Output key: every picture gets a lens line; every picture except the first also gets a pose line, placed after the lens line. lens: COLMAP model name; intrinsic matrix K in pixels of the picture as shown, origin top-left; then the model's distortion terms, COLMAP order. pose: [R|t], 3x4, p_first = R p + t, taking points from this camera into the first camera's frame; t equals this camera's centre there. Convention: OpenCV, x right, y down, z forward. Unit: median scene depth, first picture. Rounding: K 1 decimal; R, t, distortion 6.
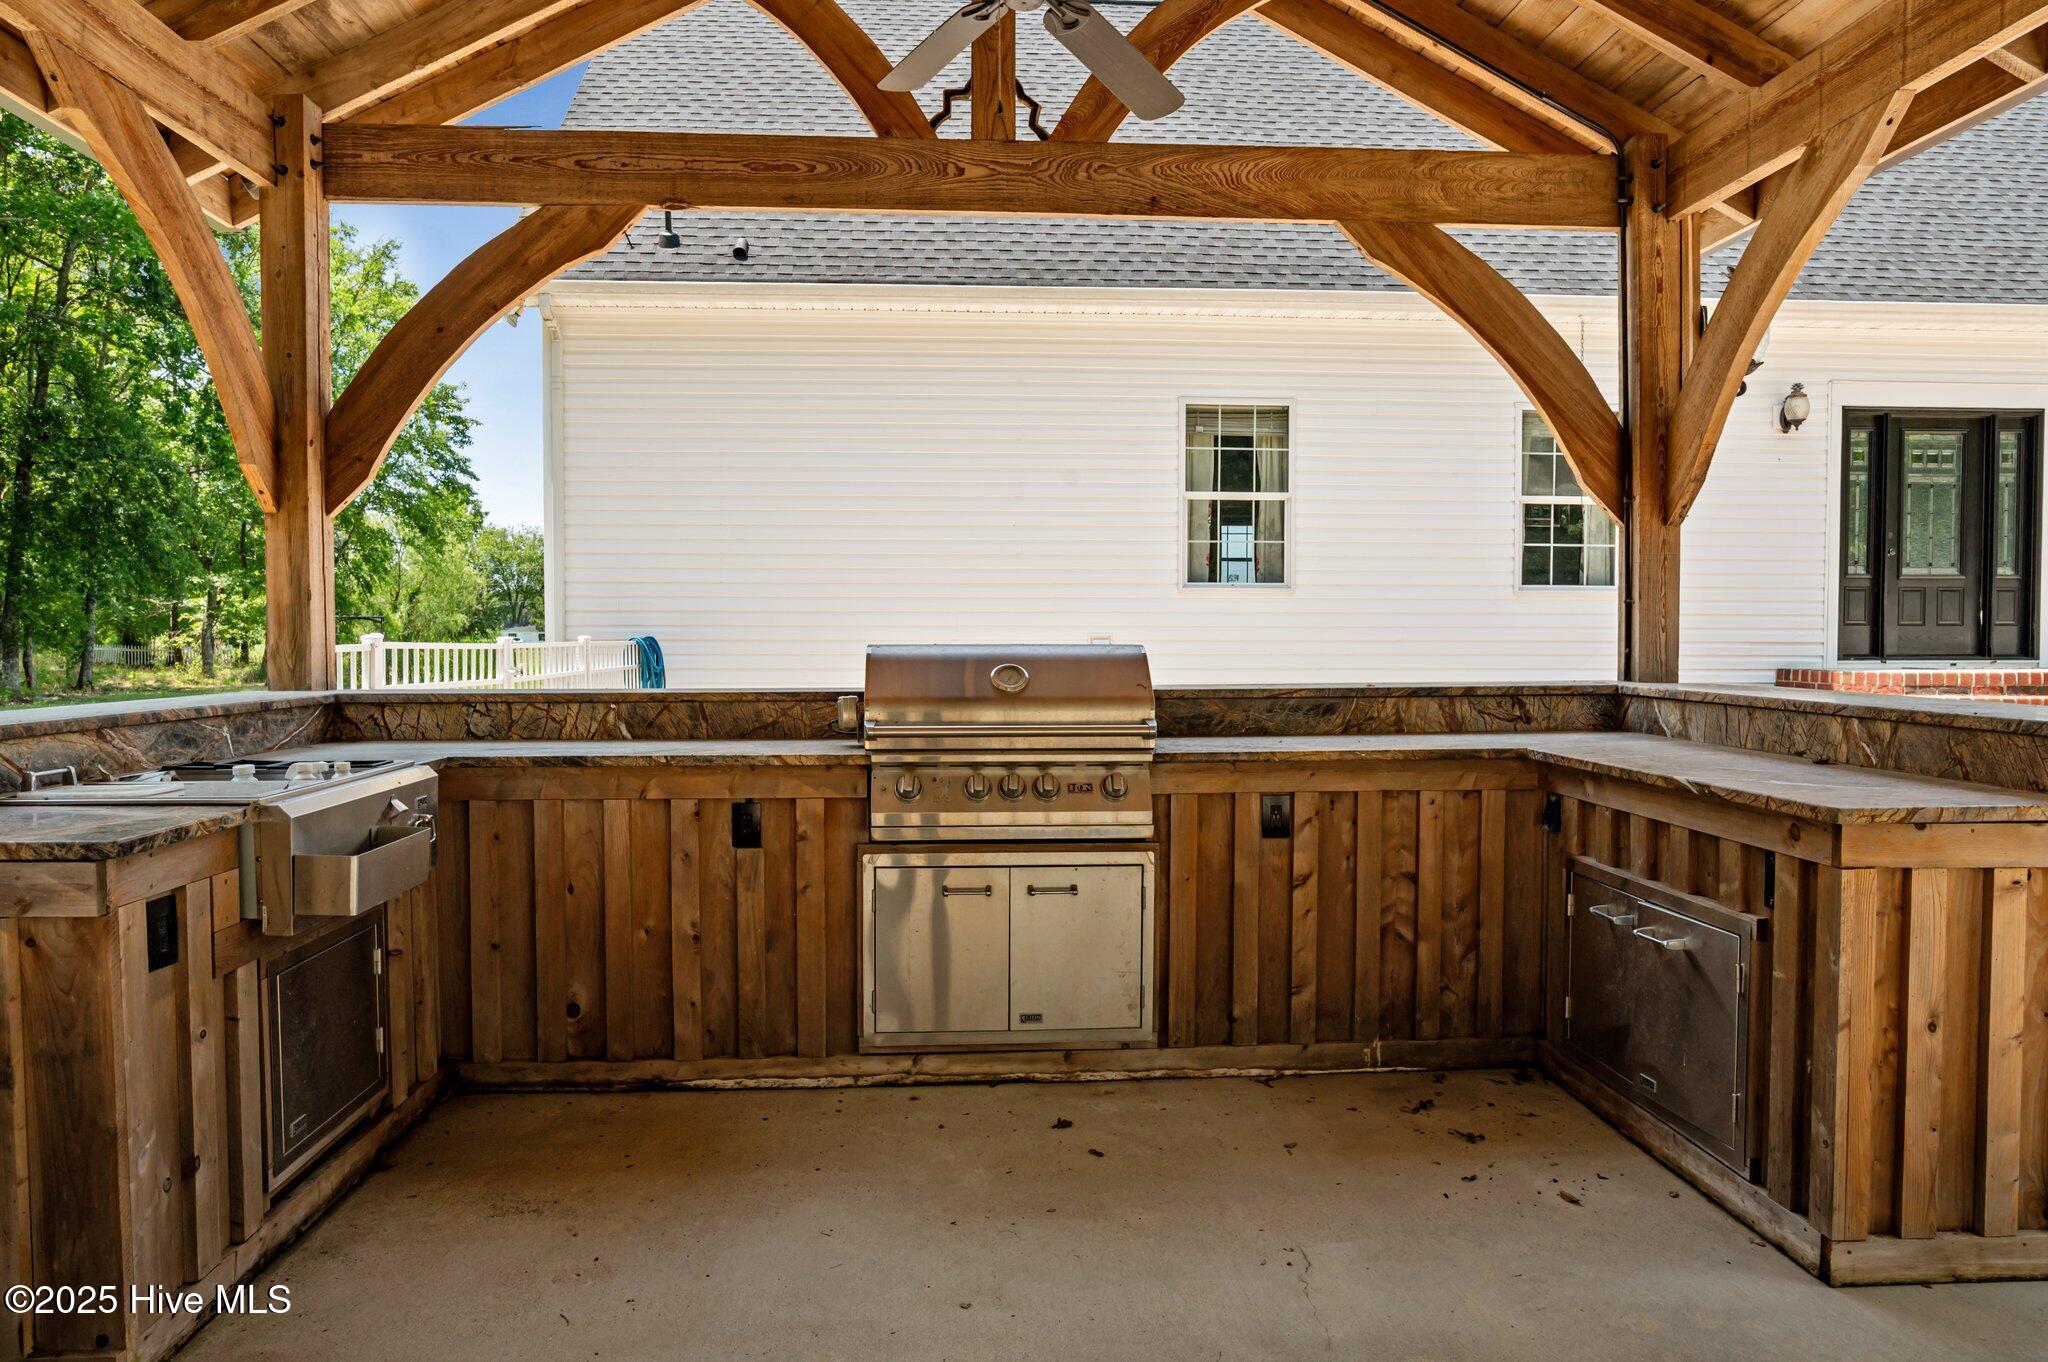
lens RADIAL K [[1288.4, 0, 1022.7], [0, 1288.4, 684.3], [0, 0, 1]] dist [-0.010653, -0.001502]
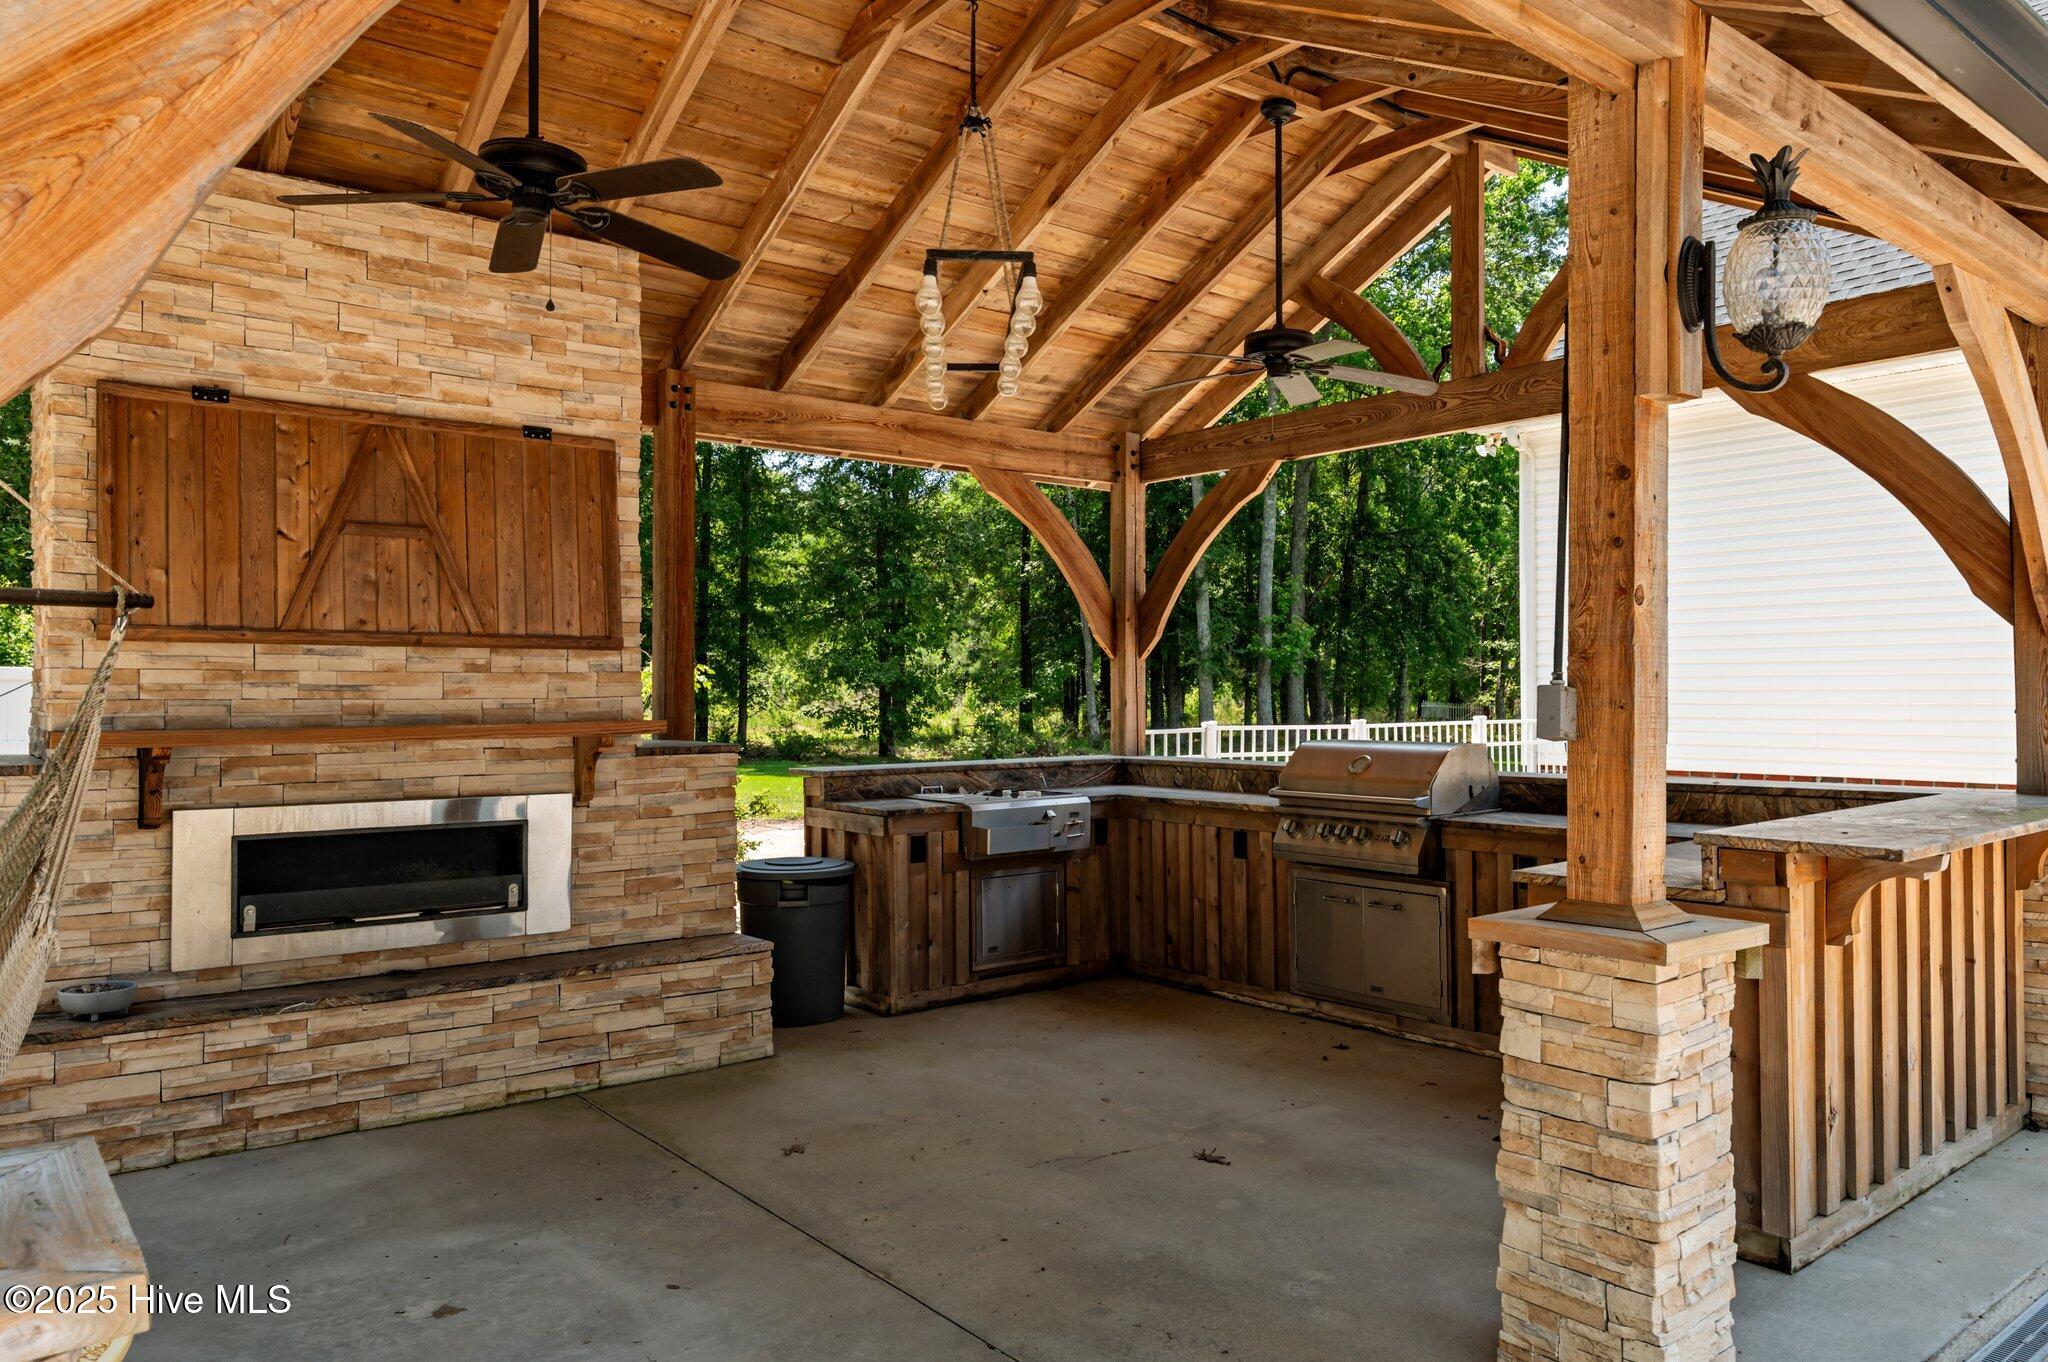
lens RADIAL K [[1396.0, 0, 1022.3], [0, 1396.0, 687.5], [0, 0, 1]] dist [0.002367, 0.002123]
pose [[0.582131, -0.005068, -0.813079, 1.098853], [-0.026411, 0.999335, -0.025138, -0.043124], [0.812666, 0.036107, 0.581610, -0.307351]]
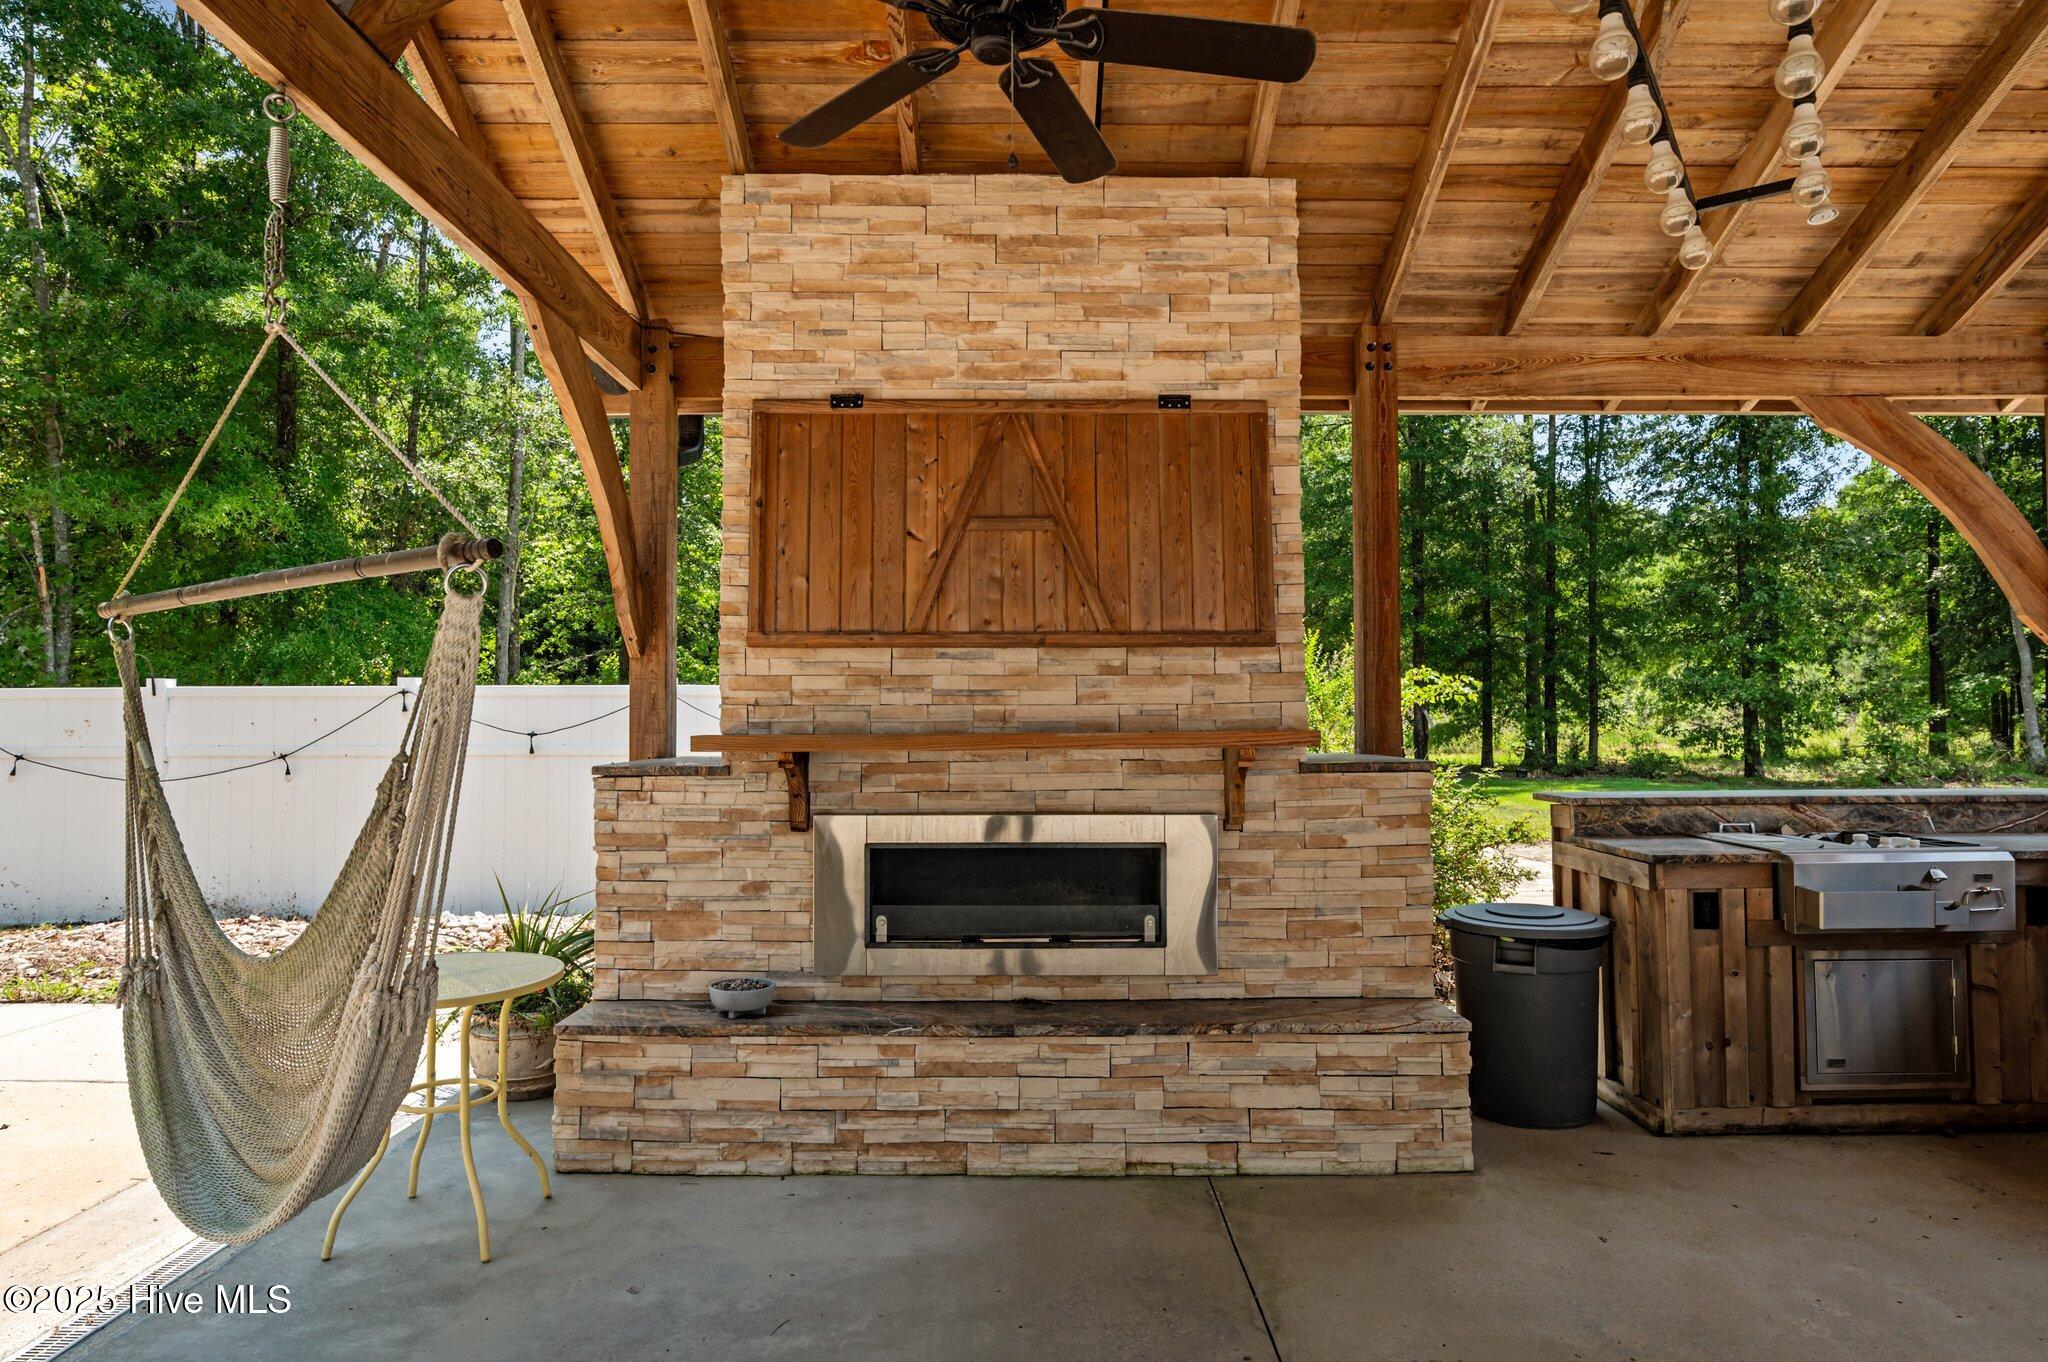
lens RADIAL K [[1162.3, 0, 1024.8], [0, 1162.3, 681.3], [0, 0, 1]] dist [-0.012243, 0.005246]
pose [[-0.047293, -0.031346, -0.998389, 0.686102], [-0.031112, 0.999069, -0.029893, -0.039599], [0.998396, 0.029648, -0.048224, 0.039370]]
